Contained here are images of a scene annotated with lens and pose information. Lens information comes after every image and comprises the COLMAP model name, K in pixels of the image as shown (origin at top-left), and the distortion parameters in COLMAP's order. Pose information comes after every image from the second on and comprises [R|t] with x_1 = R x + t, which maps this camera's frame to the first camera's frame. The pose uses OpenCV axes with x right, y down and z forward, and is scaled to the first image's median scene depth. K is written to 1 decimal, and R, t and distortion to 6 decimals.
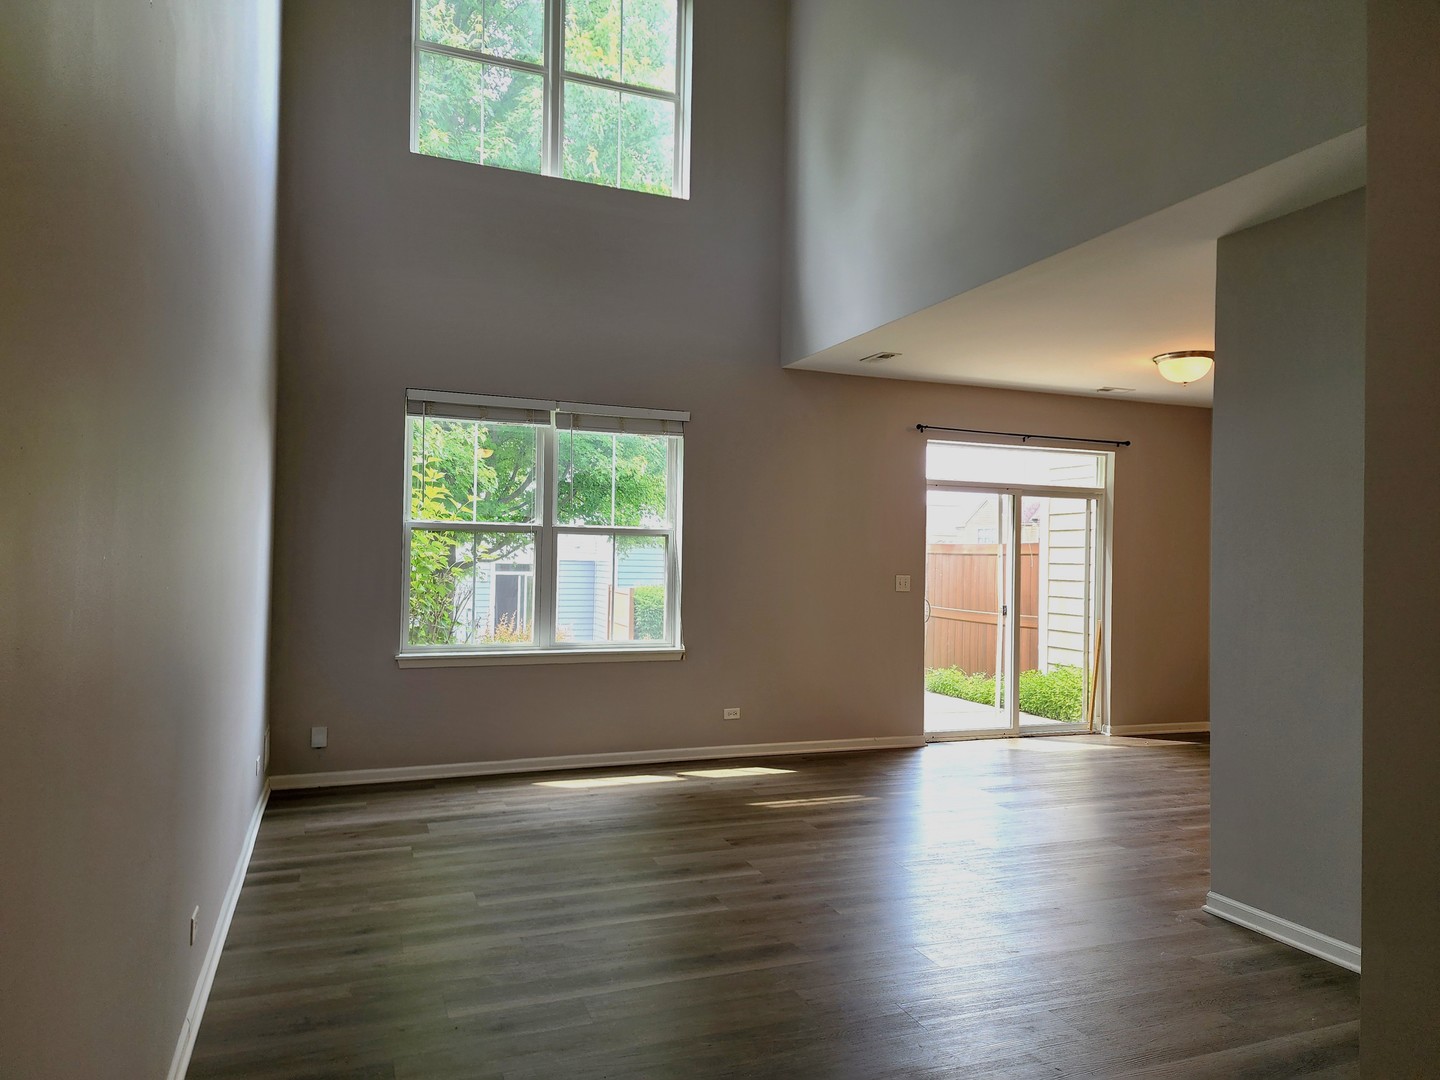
lens RADIAL K [[968.5, 0, 716.6], [0, 968.5, 534.9], [0, 0, 1]] dist [0.084828, -0.076624]
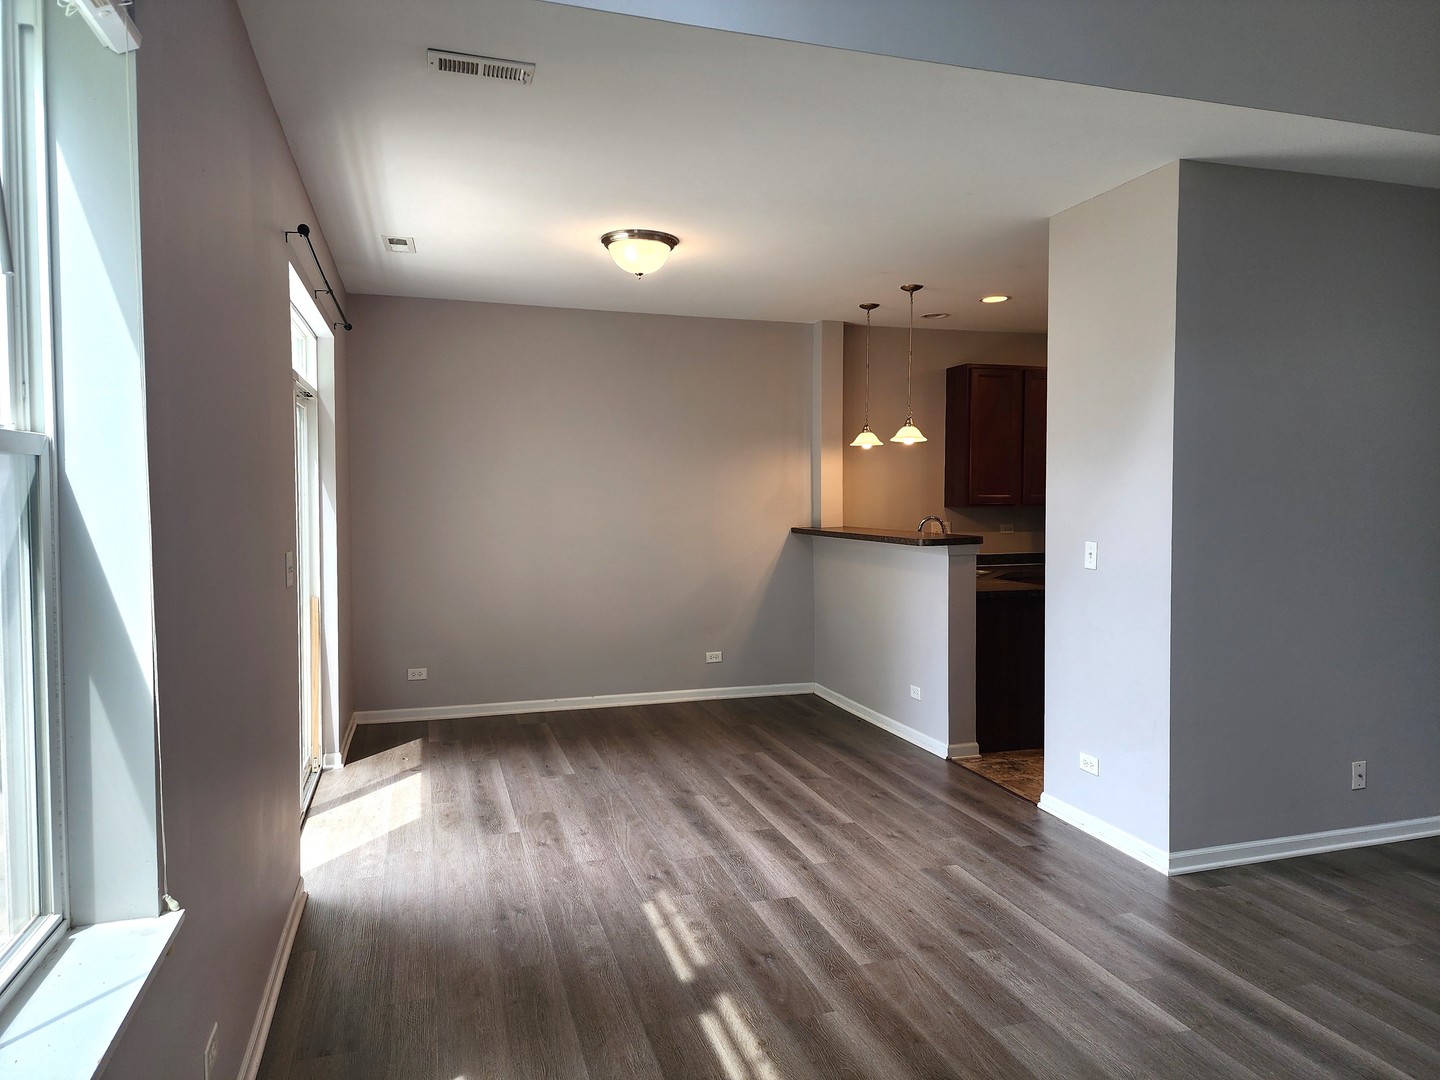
lens RADIAL K [[968.5, 0, 716.6], [0, 968.5, 534.9], [0, 0, 1]] dist [0.084828, -0.076624]
pose [[0.066888, -0.066639, 0.995533, -0.243667], [-0.016677, 0.997553, 0.067895, -0.002949], [-0.997621, -0.021144, 0.065613, 0.725678]]
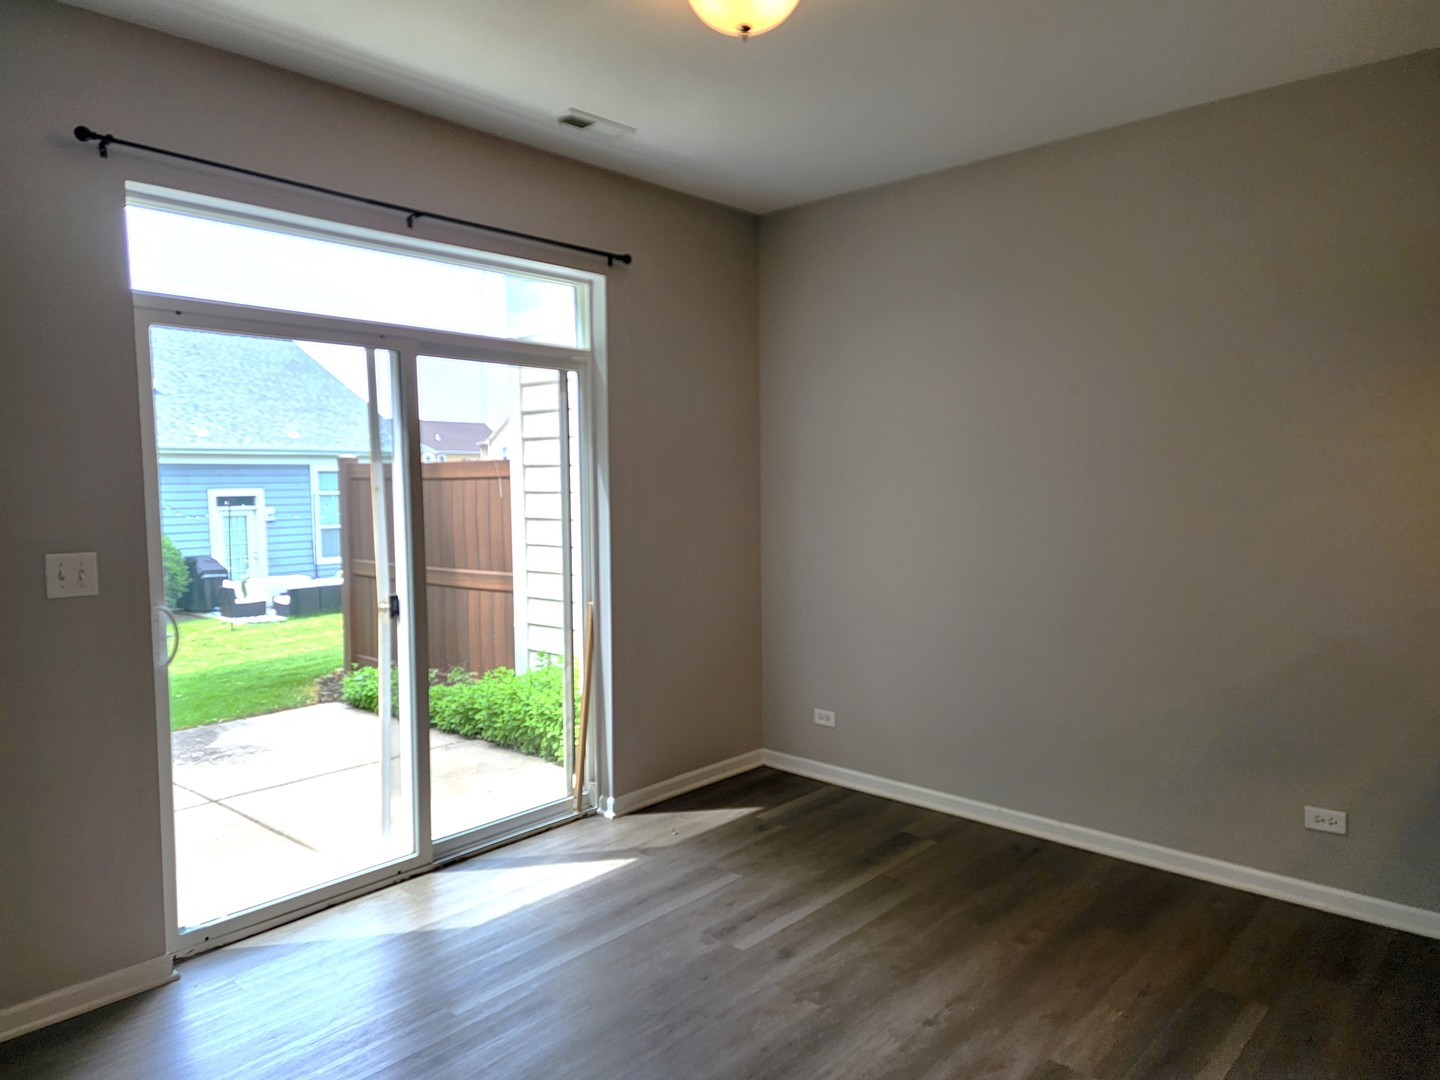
lens RADIAL K [[966.9, 0, 718.0], [0, 966.9, 555.6], [0, 0, 1]] dist [0.088893, -0.075686]
pose [[0.891285, -0.067611, 0.448375, 0.230249], [0.019740, 0.993669, 0.110597, 0.005675], [-0.453014, -0.089722, 0.886977, 0.531675]]
